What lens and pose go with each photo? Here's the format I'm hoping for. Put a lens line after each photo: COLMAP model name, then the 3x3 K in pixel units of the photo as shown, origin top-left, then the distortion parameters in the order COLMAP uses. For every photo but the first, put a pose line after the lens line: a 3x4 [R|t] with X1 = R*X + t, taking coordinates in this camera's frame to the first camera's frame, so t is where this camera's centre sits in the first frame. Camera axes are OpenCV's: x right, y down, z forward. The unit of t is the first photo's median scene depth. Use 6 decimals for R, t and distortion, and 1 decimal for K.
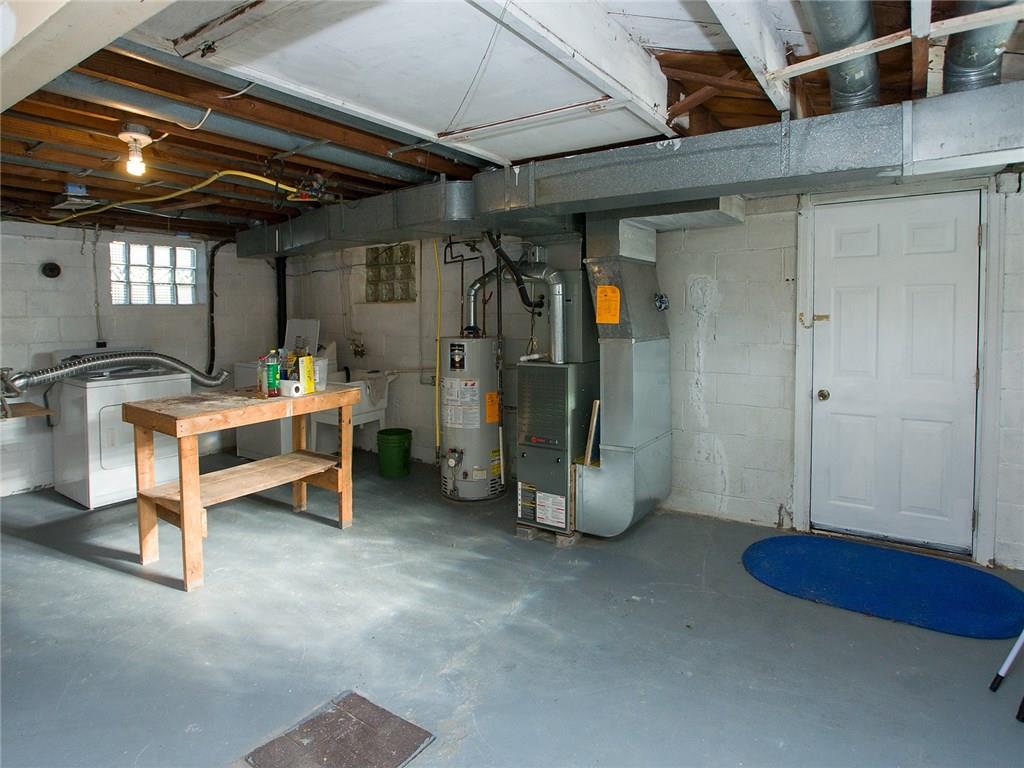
lens RADIAL K [[593.2, 0, 510.0], [0, 593.2, 414.2], [0, 0, 1]] dist [-0.002870, 0.000980]
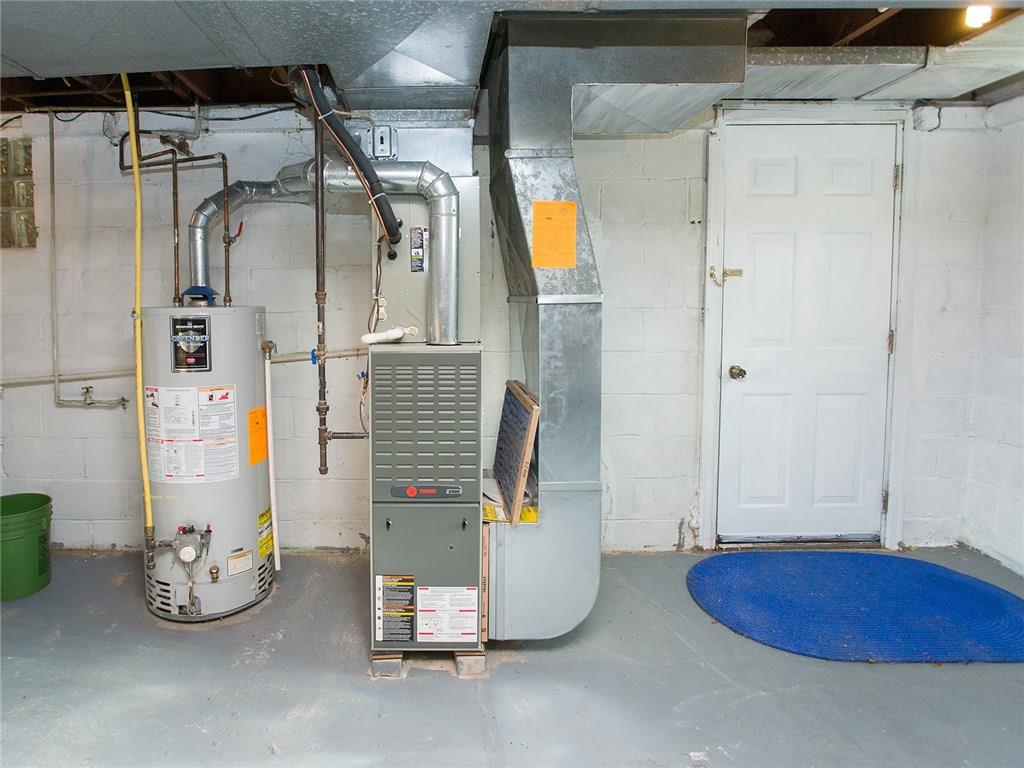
lens RADIAL K [[655.2, 0, 512.0], [0, 655.2, 384.0], [0, 0, 1]] dist [-0.020473, 0.001199]
pose [[0.834817, -0.073540, 0.545594, -0.184135], [0.094473, 0.995473, -0.010374, -0.035410], [-0.542362, 0.060204, 0.837985, 0.437157]]
